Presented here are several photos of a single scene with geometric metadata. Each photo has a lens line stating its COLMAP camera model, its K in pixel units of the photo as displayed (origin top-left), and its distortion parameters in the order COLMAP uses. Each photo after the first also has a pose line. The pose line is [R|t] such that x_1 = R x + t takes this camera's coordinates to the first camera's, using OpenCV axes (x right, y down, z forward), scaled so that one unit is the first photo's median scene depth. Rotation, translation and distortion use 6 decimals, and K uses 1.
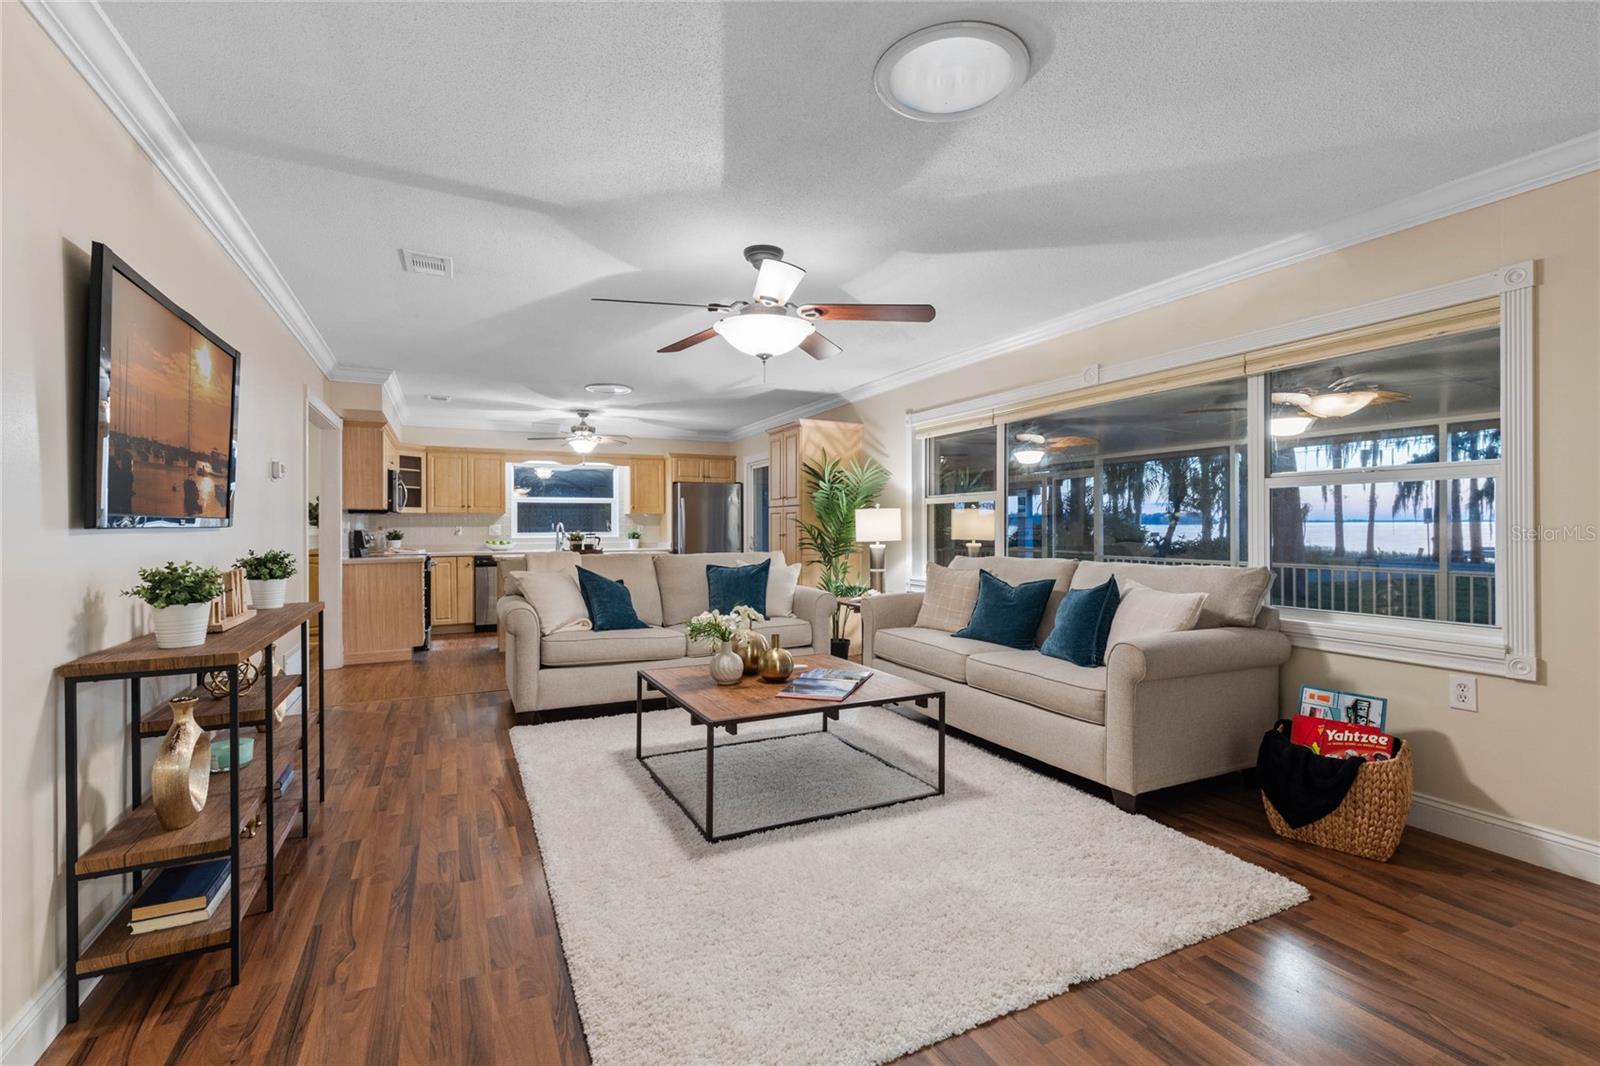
lens RADIAL K [[717.2, 0, 800.3], [0, 717.2, 528.5], [0, 0, 1]] dist [0.001533, 0.000303]
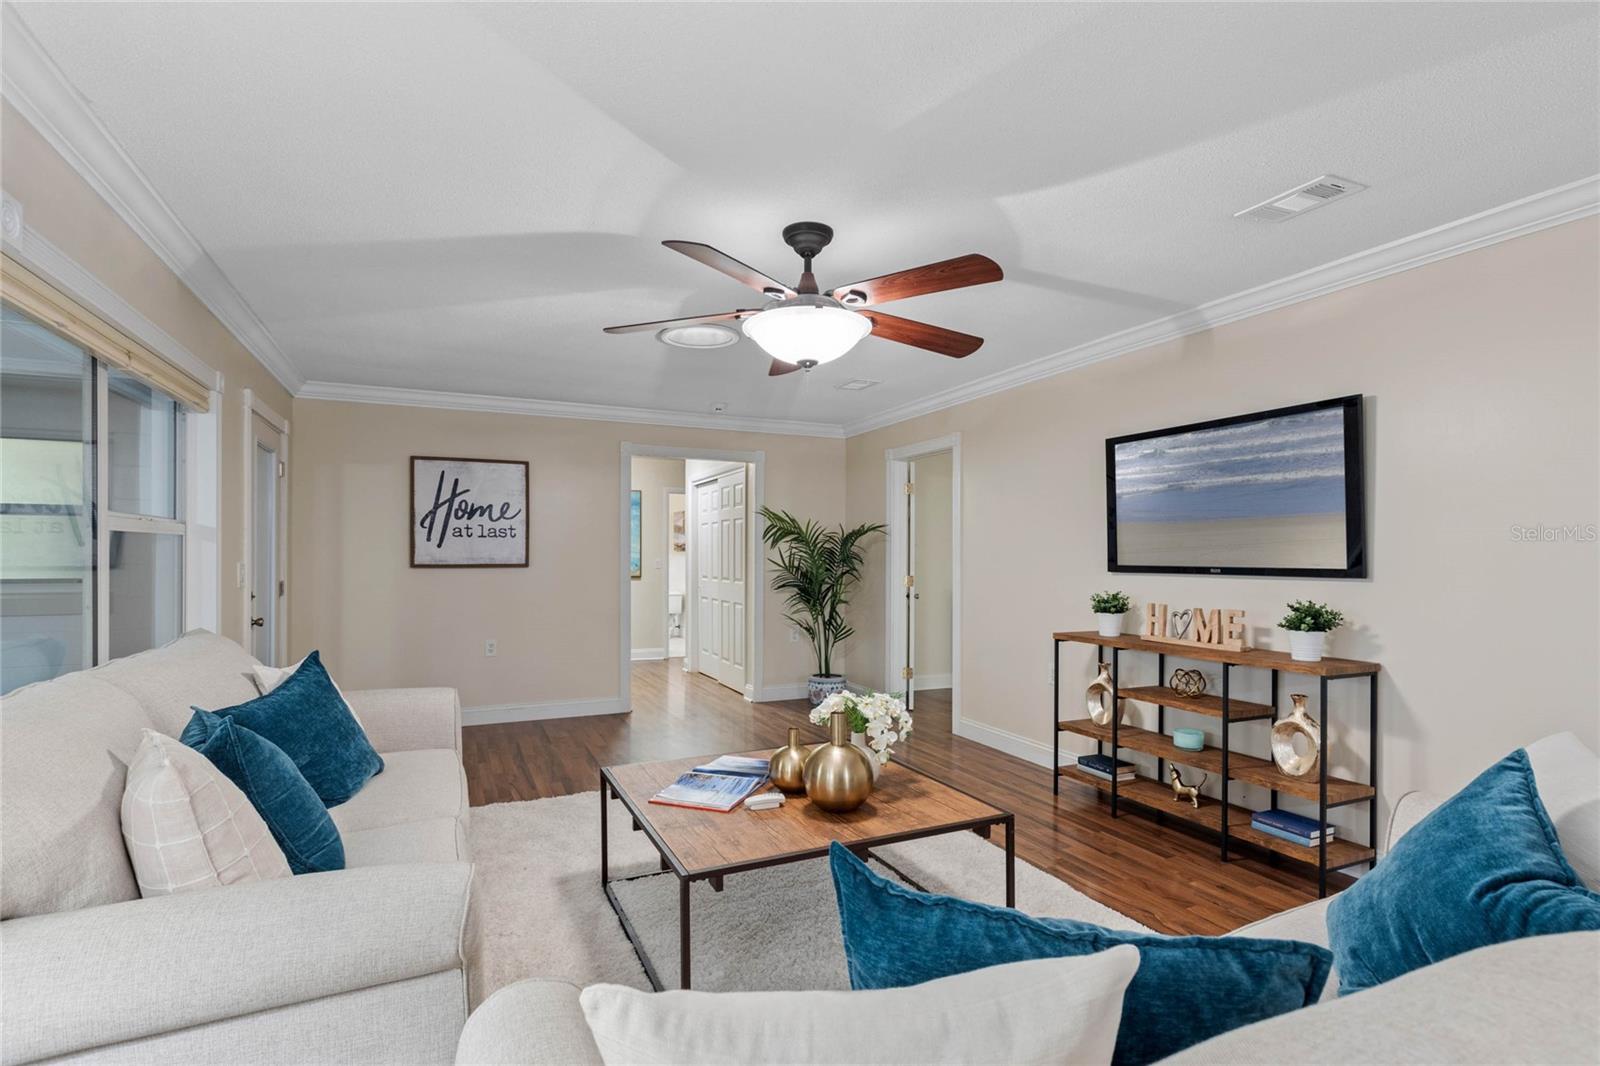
lens RADIAL K [[751.1, 0, 800.1], [0, 751.1, 539.1], [0, 0, 1]] dist [-0.000209, 0.000113]
pose [[-0.999749, -0.011391, 0.019299, -0.026954], [-0.011762, 0.999746, -0.019223, -0.012434], [-0.019075, -0.019445, -0.999629, 0.914702]]
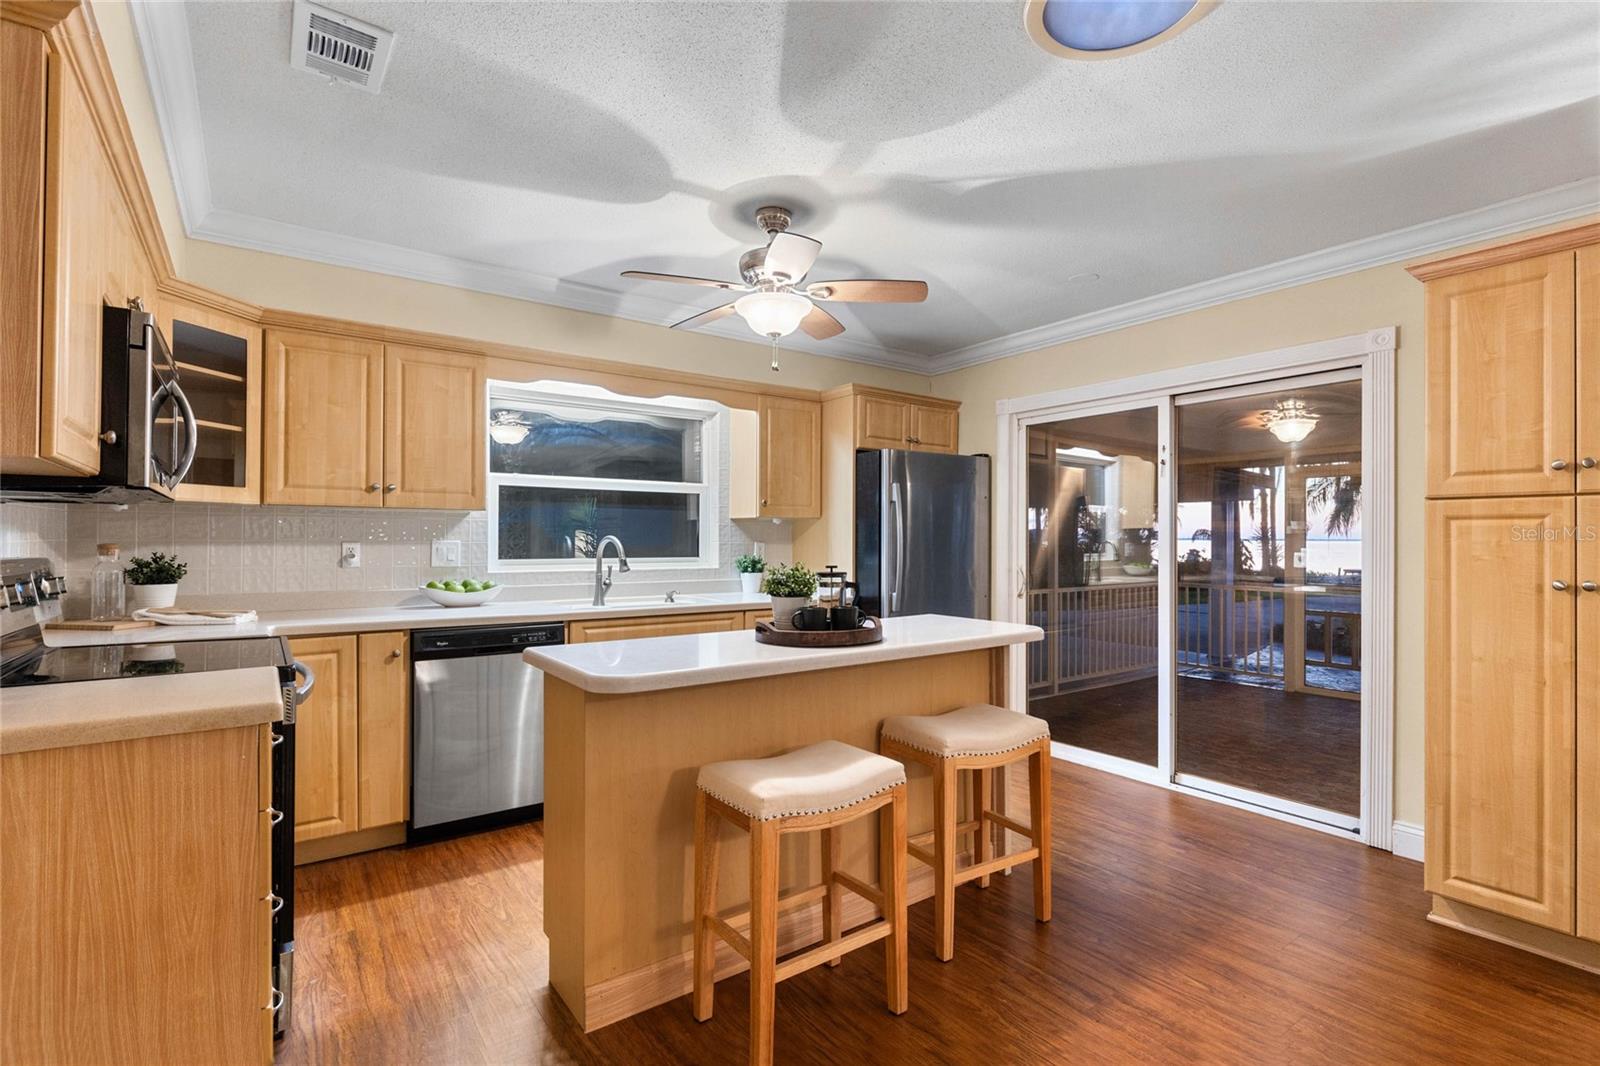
lens RADIAL K [[751.1, 0, 800.1], [0, 751.1, 539.1], [0, 0, 1]] dist [-0.000209, 0.000113]
pose [[0.985614, 0.006531, 0.168885, -0.404043], [-0.005268, 0.999955, -0.007921, -0.004463], [-0.168929, 0.006918, 0.985604, 0.743716]]
